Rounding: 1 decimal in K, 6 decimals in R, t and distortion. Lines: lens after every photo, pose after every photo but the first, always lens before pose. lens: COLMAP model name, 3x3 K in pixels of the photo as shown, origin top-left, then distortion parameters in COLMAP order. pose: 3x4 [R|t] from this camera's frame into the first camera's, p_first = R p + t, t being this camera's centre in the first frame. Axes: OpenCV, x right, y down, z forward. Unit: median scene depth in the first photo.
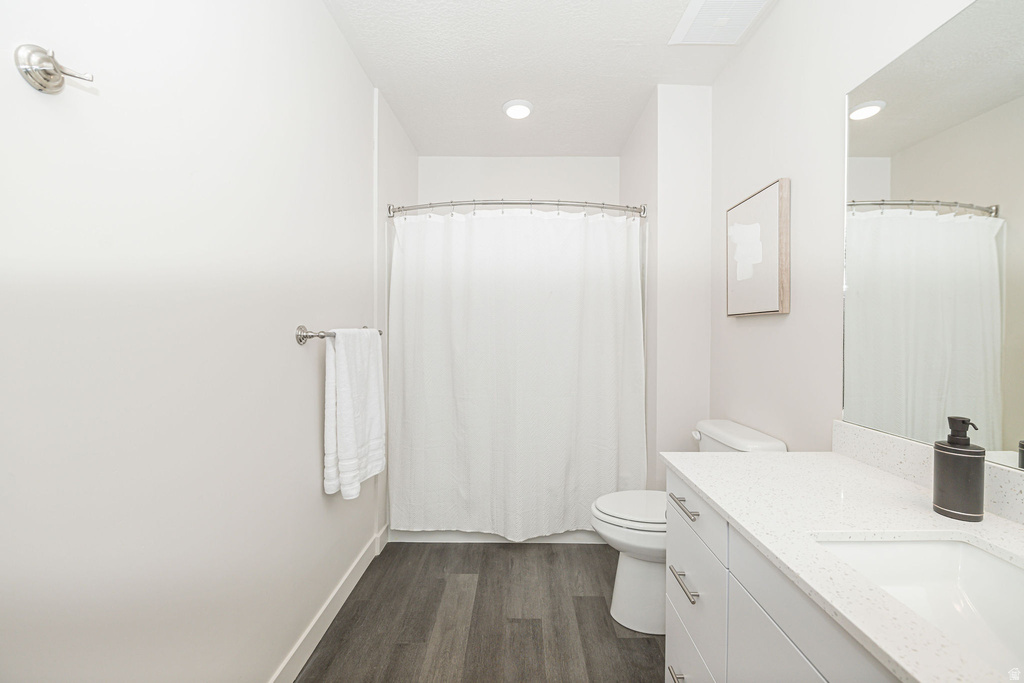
lens RADIAL K [[410.5, 0, 515.0], [0, 410.5, 339.7], [0, 0, 1]] dist [0.001025, -0.003965]
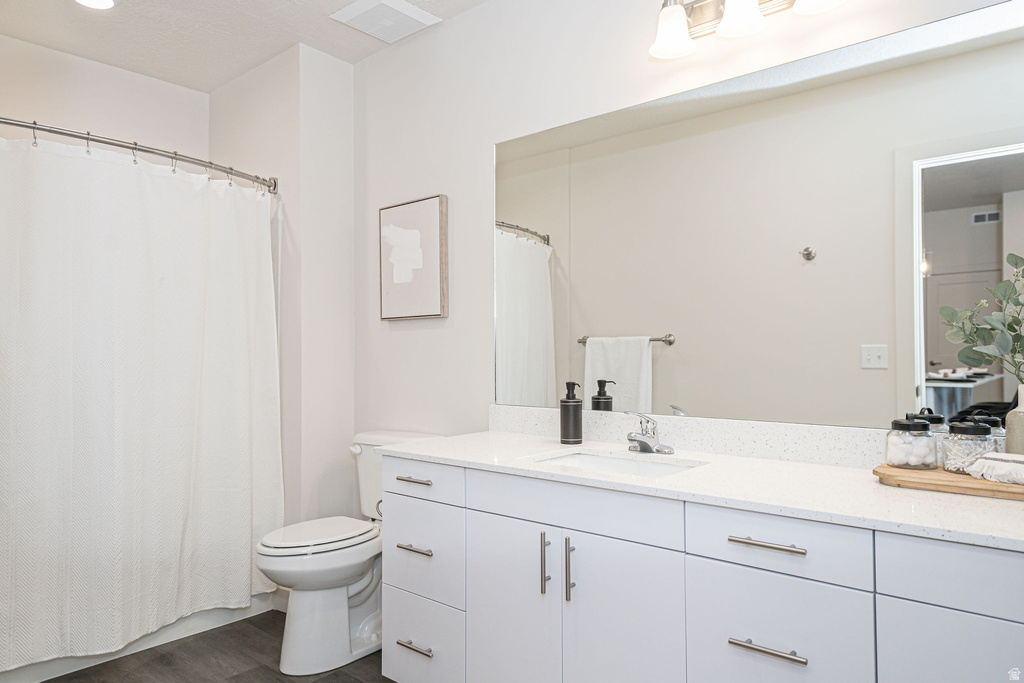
lens RADIAL K [[688.4, 0, 509.8], [0, 688.4, 344.0], [0, 0, 1]] dist [0.019869, -0.012393]
pose [[0.652251, 0.005926, 0.757980, -0.496961], [0.020258, 0.999476, -0.025246, 0.045351], [-0.757732, 0.031822, 0.651789, -0.262219]]
